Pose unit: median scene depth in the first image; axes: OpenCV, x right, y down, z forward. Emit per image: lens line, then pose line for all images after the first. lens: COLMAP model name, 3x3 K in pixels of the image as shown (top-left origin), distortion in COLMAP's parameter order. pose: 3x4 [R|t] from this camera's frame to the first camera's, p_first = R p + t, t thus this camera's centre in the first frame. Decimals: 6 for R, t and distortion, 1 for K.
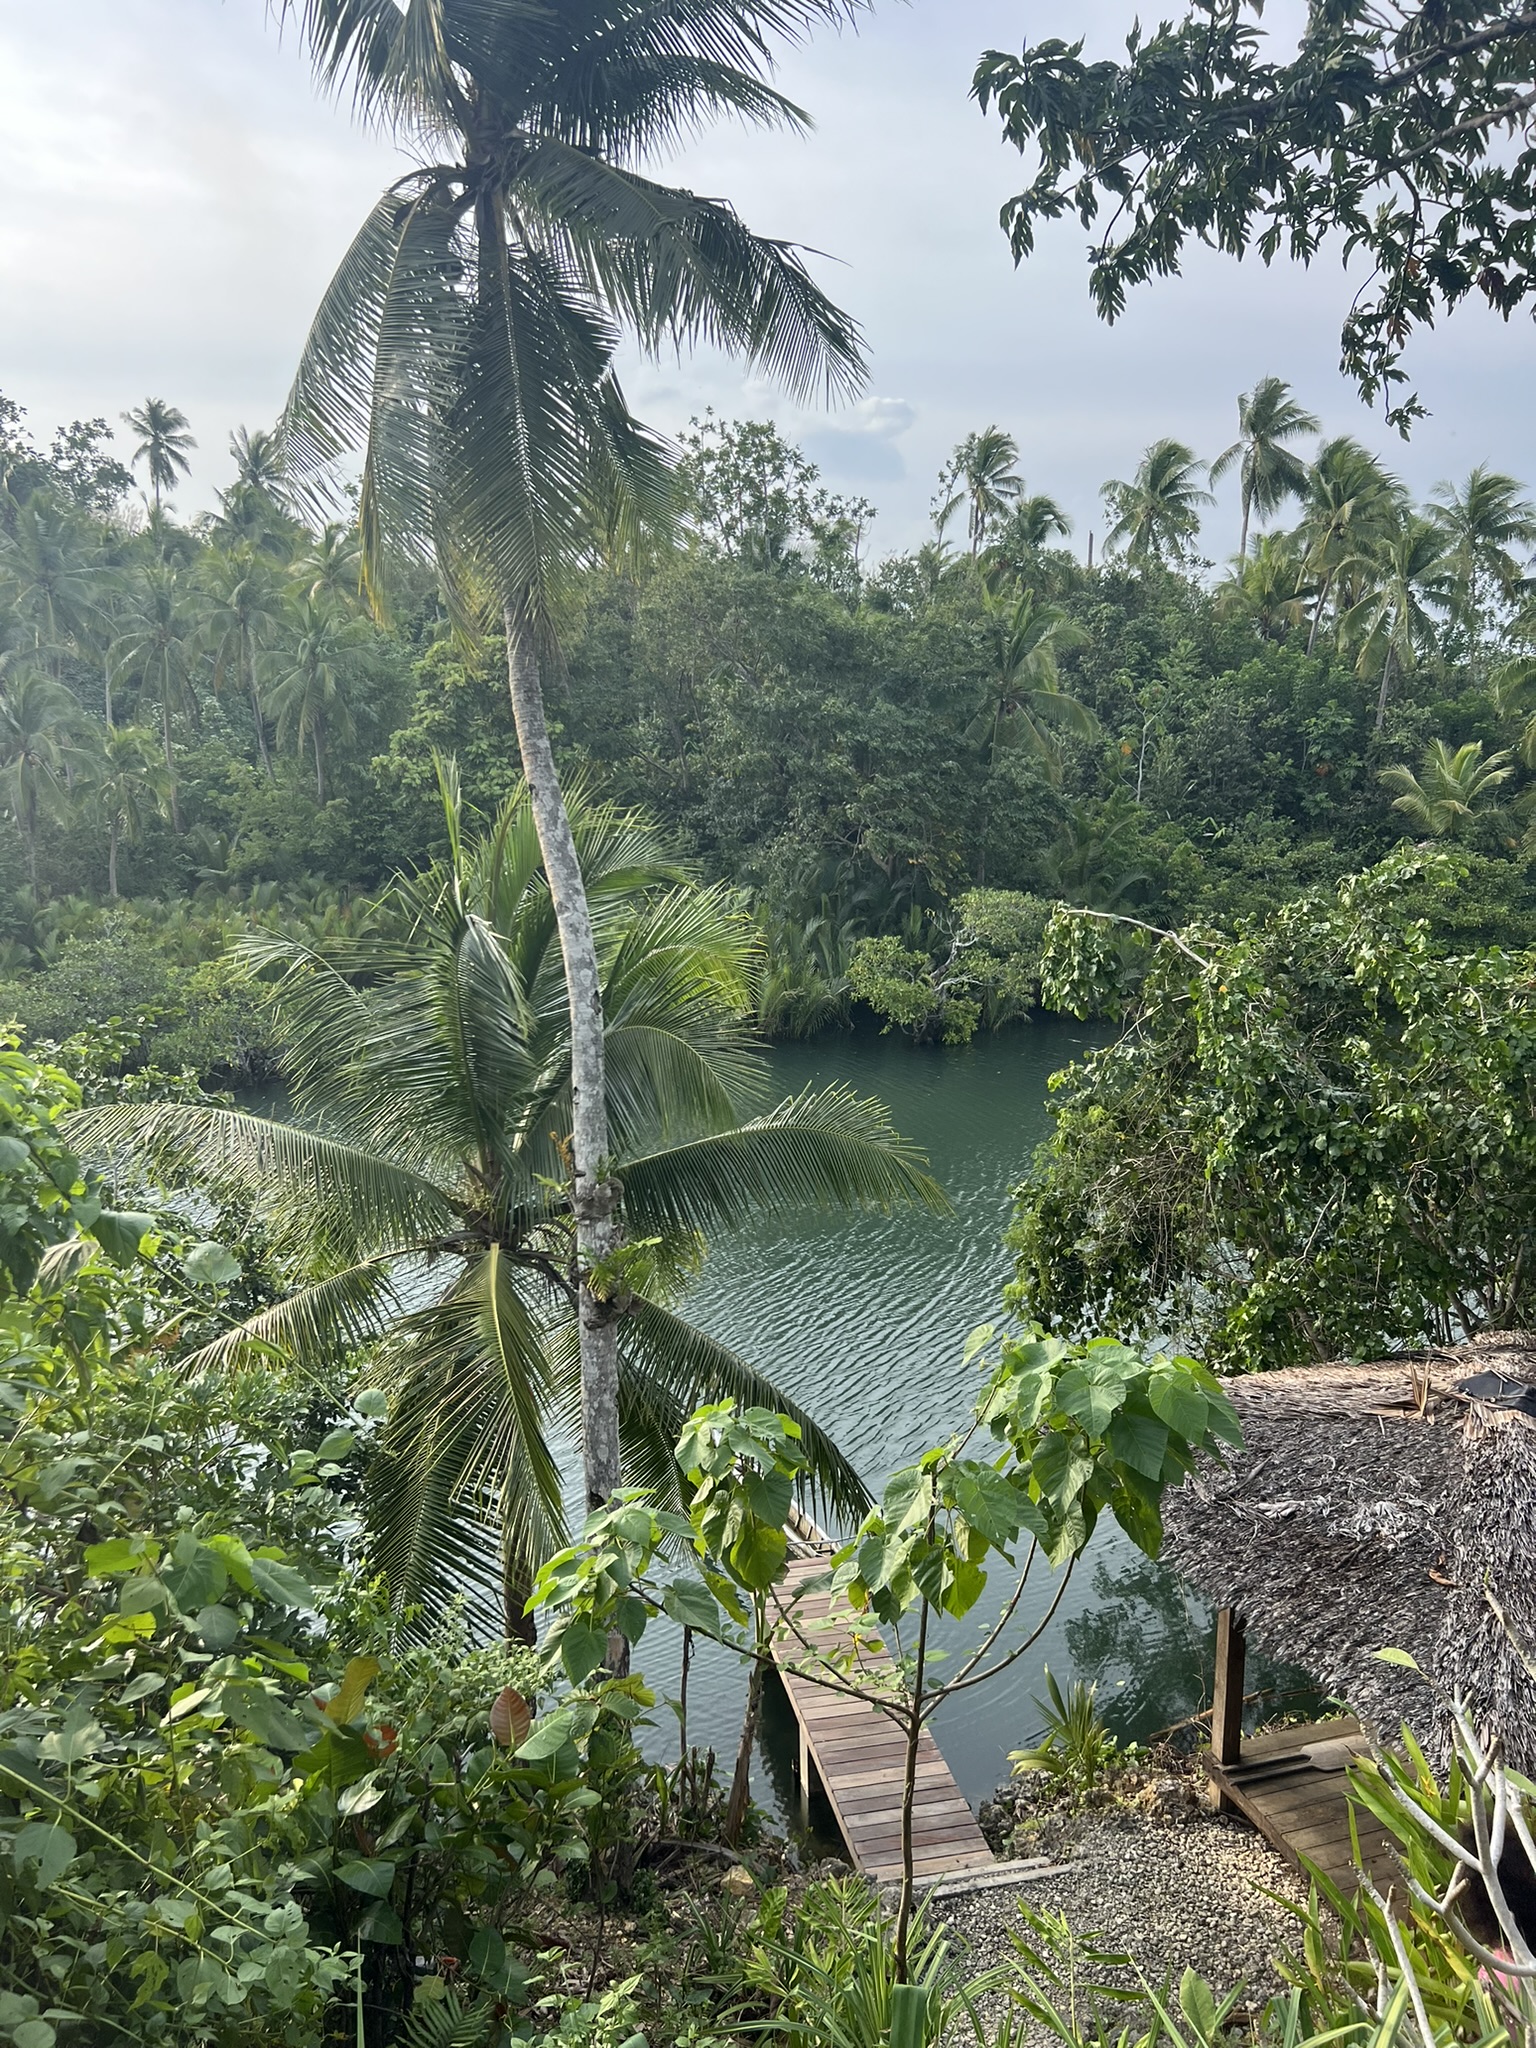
lens RADIAL K [[1558.1, 0, 748.2], [0, 1558.1, 1032.5], [0, 0, 1]] dist [0.031074, 0.000827]
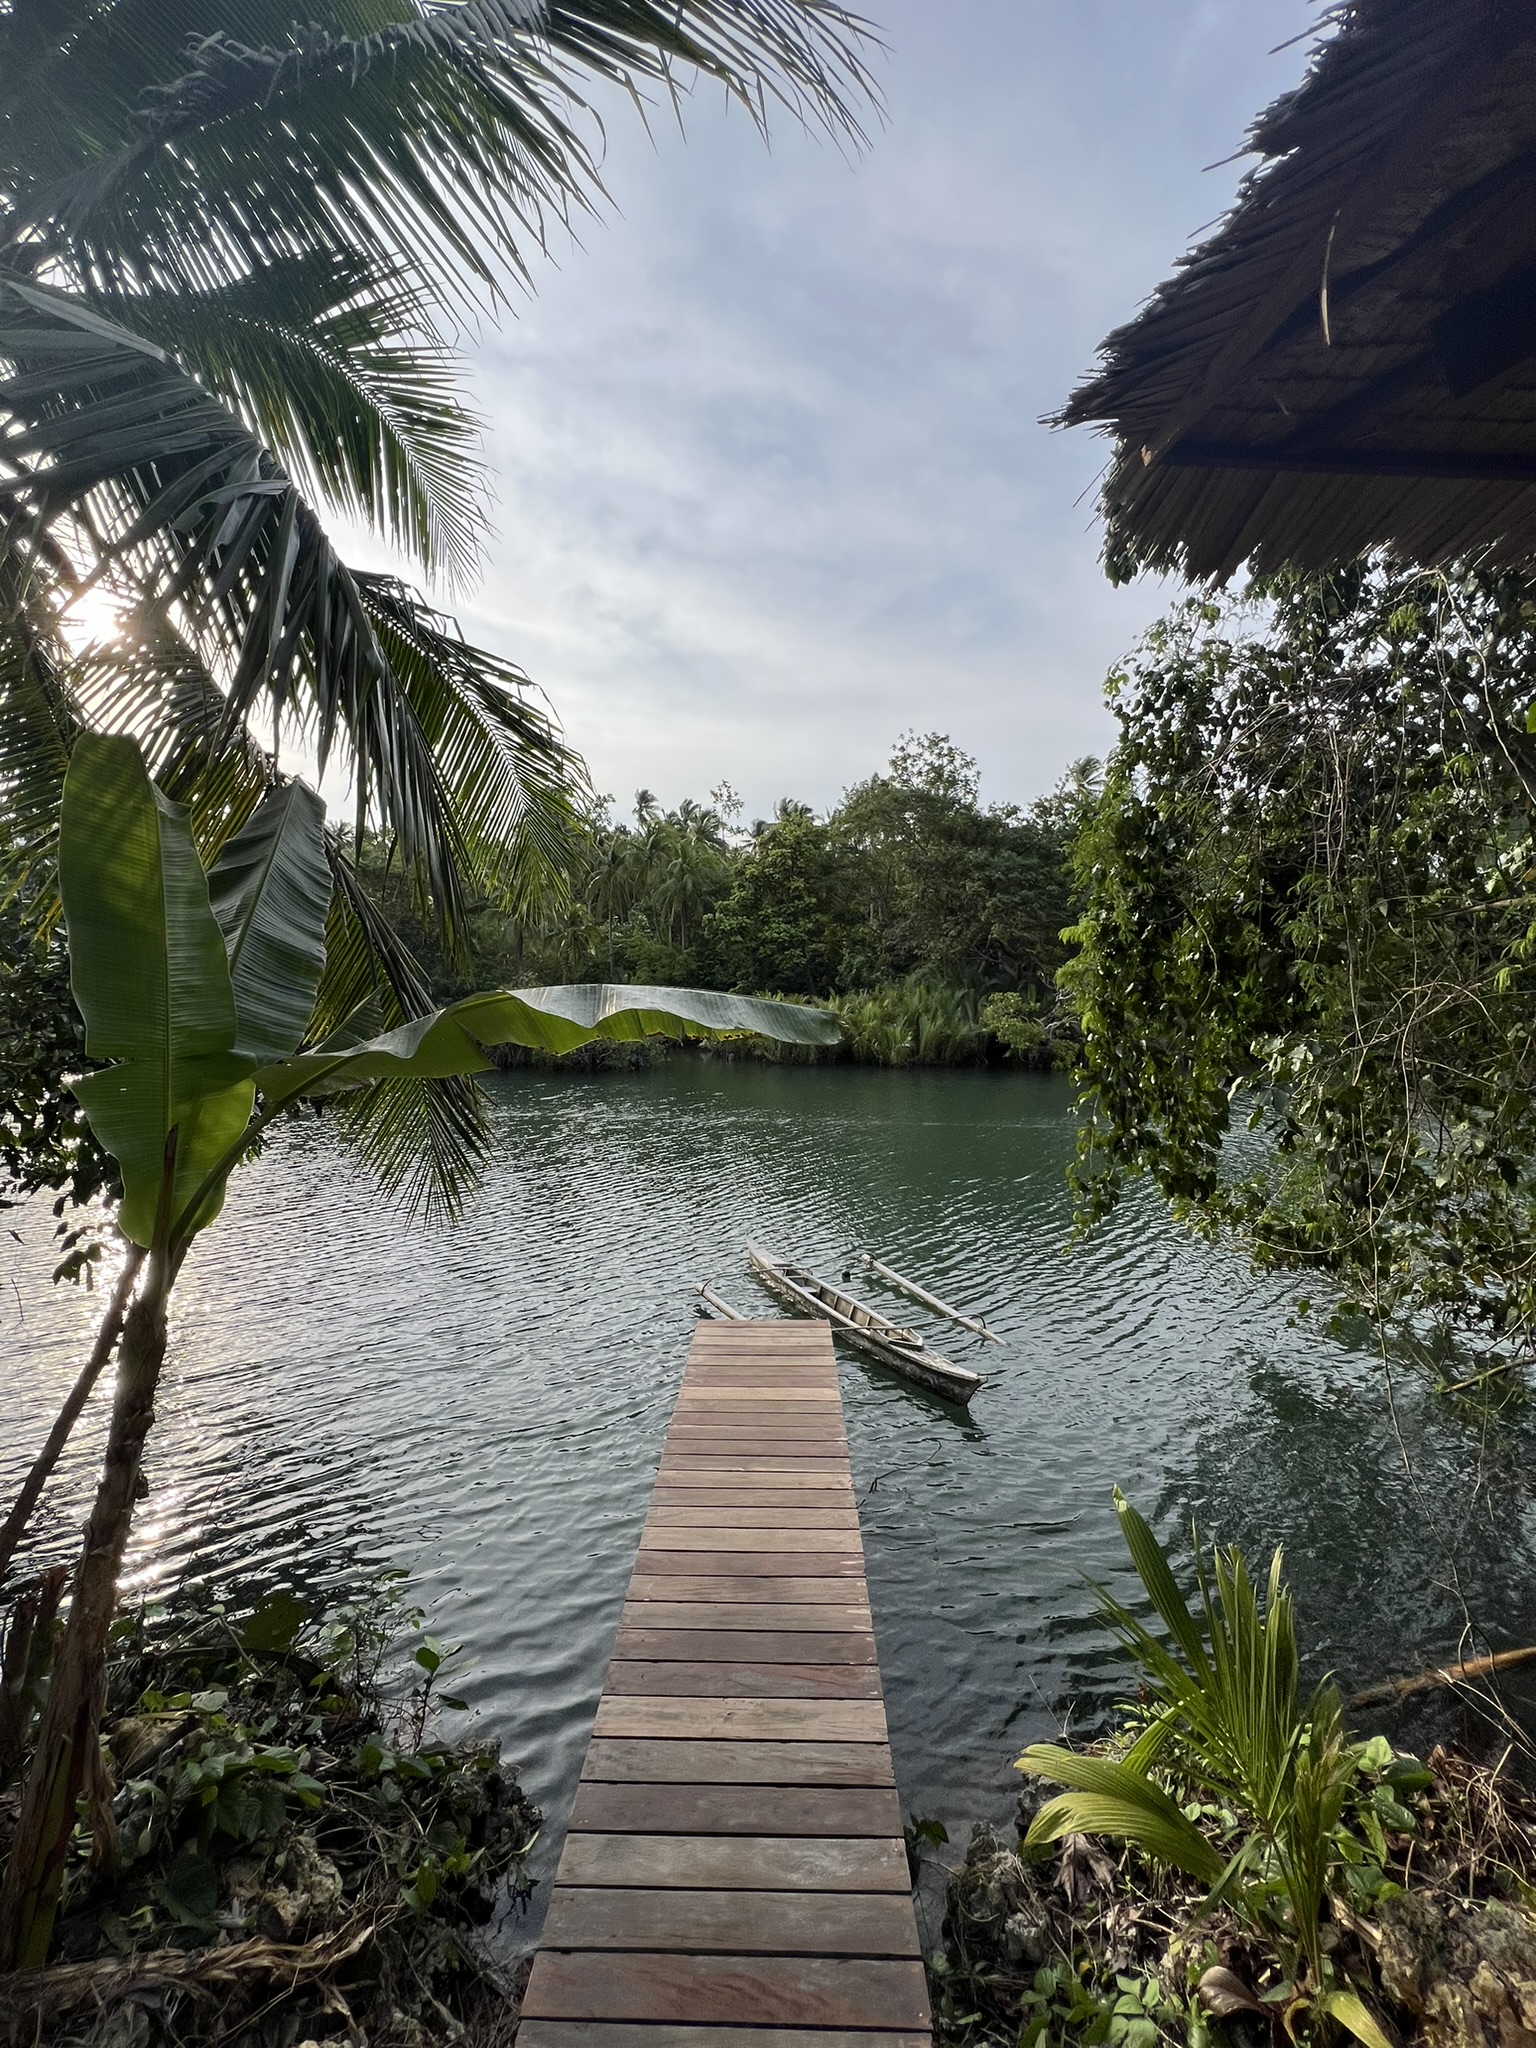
lens RADIAL K [[817.3, 0, 768.0], [0, 817.3, 1024.0], [0, 0, 1]] dist [-0.028270, 0.000038]
pose [[0.974270, 0.012597, -0.225032, 0.041445], [-0.046925, 0.987894, -0.147862, 0.094315], [0.220445, 0.154617, 0.963067, 0.224623]]
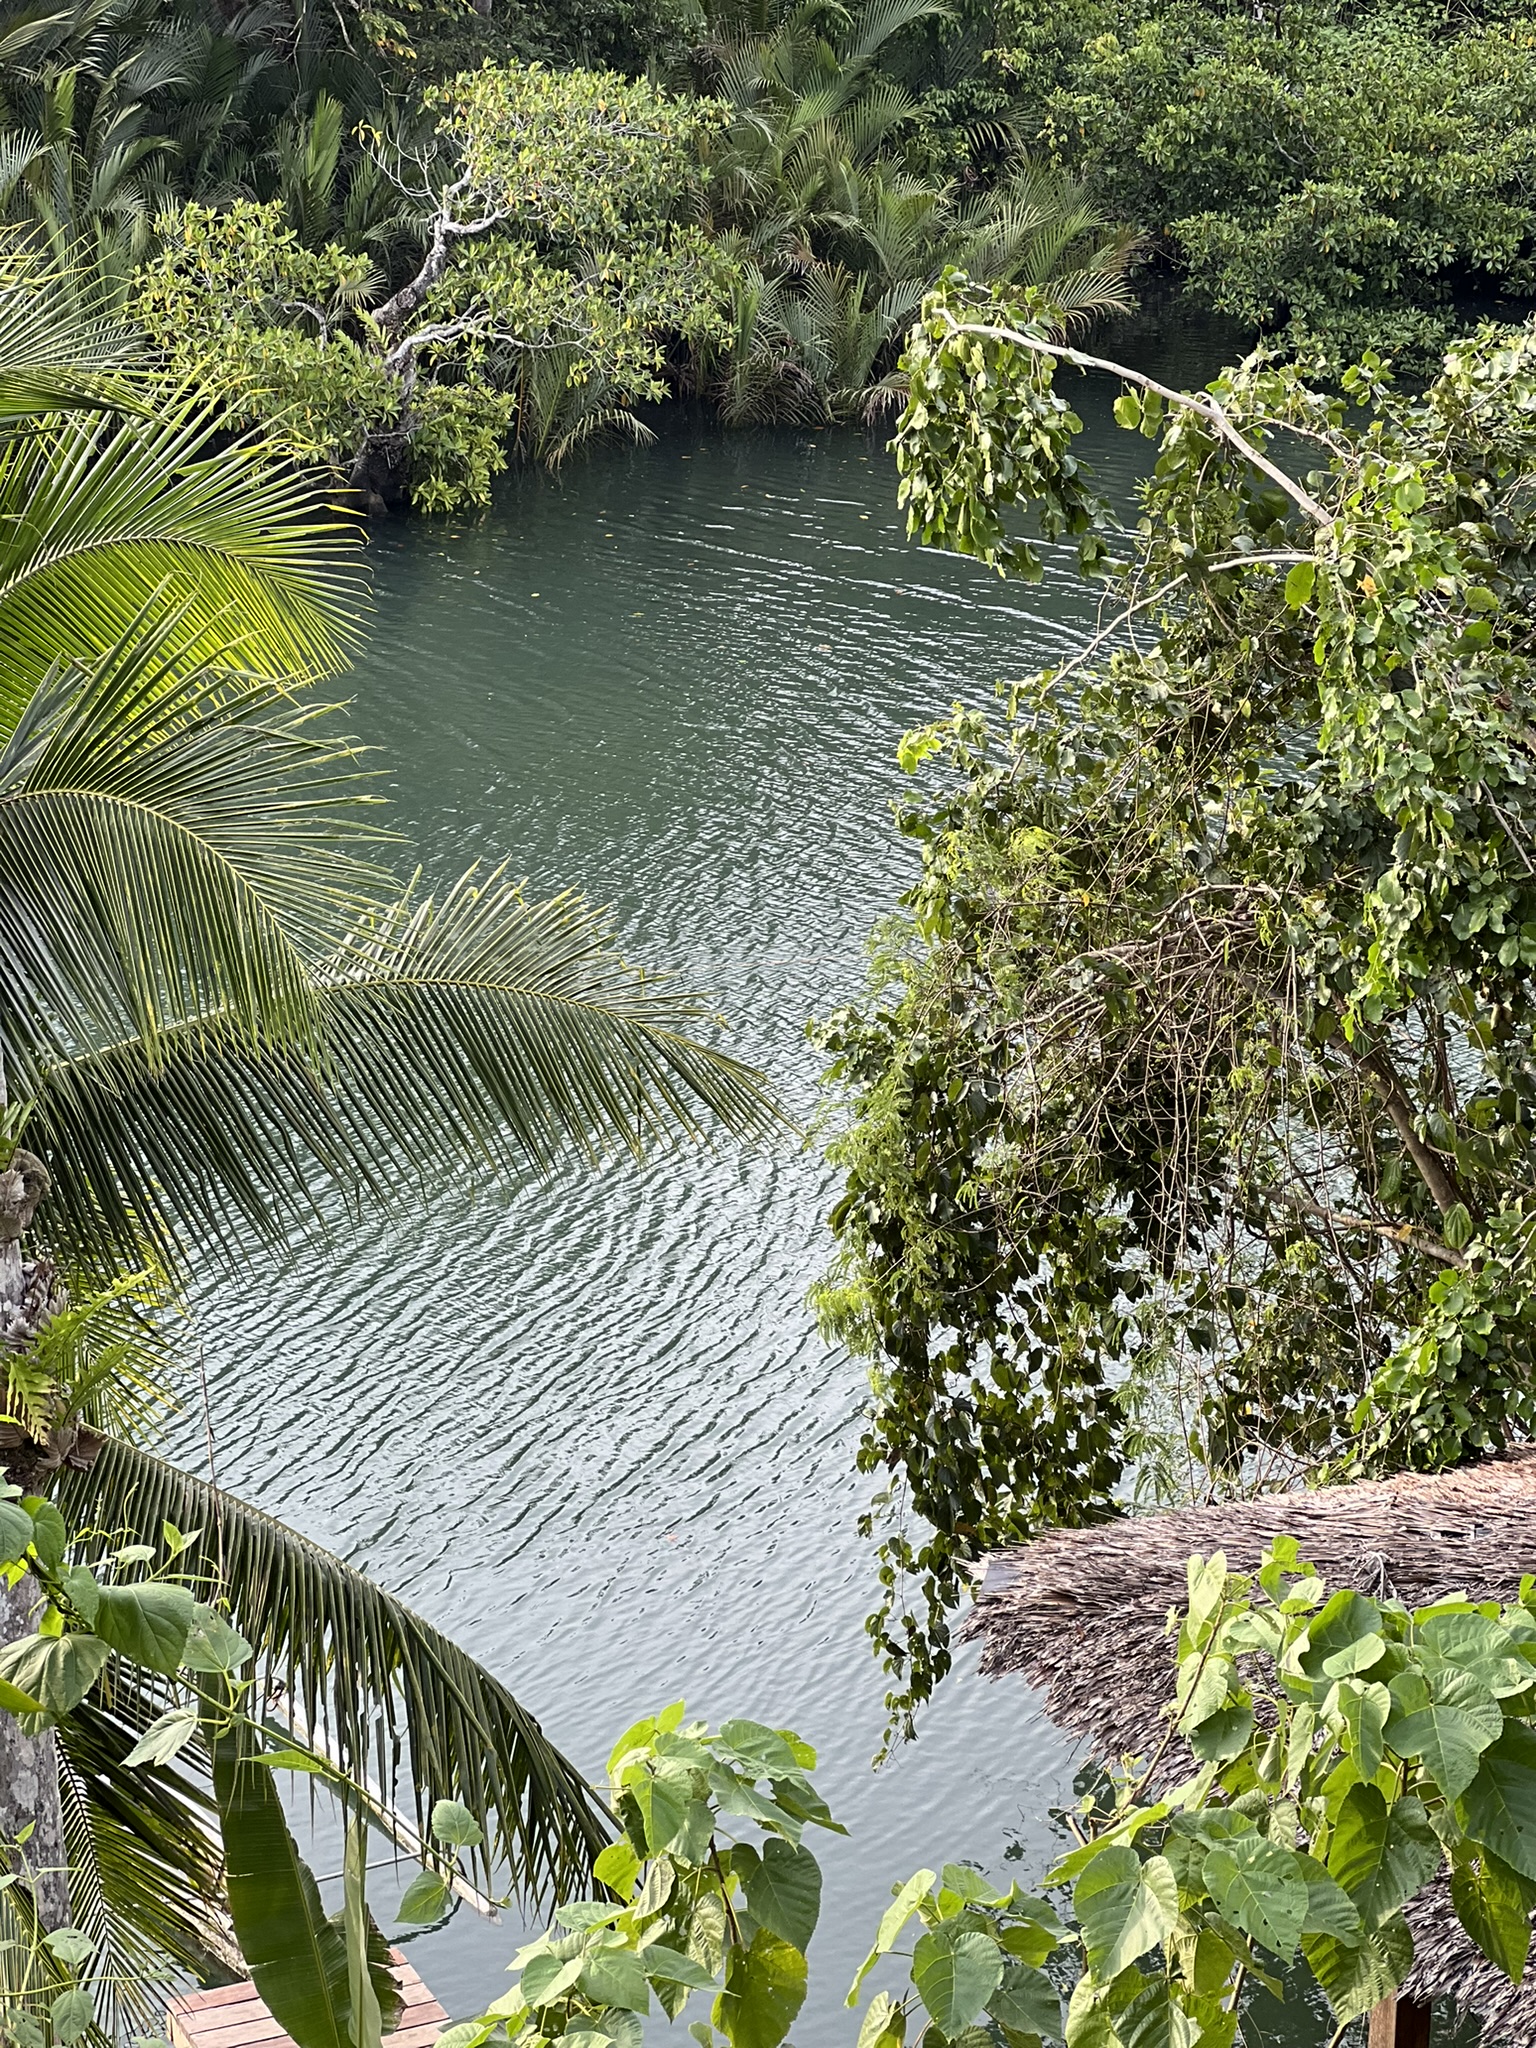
lens RADIAL K [[4637.7, 0, 768.0], [0, 4637.7, 1024.0], [0, 0, 1]] dist [0.031507, -0.079188]
pose [[0.972789, -0.049365, 0.226375, -0.042467], [0.016989, 0.989606, 0.142799, -0.027192], [-0.231071, -0.135067, 0.963516, -0.056005]]
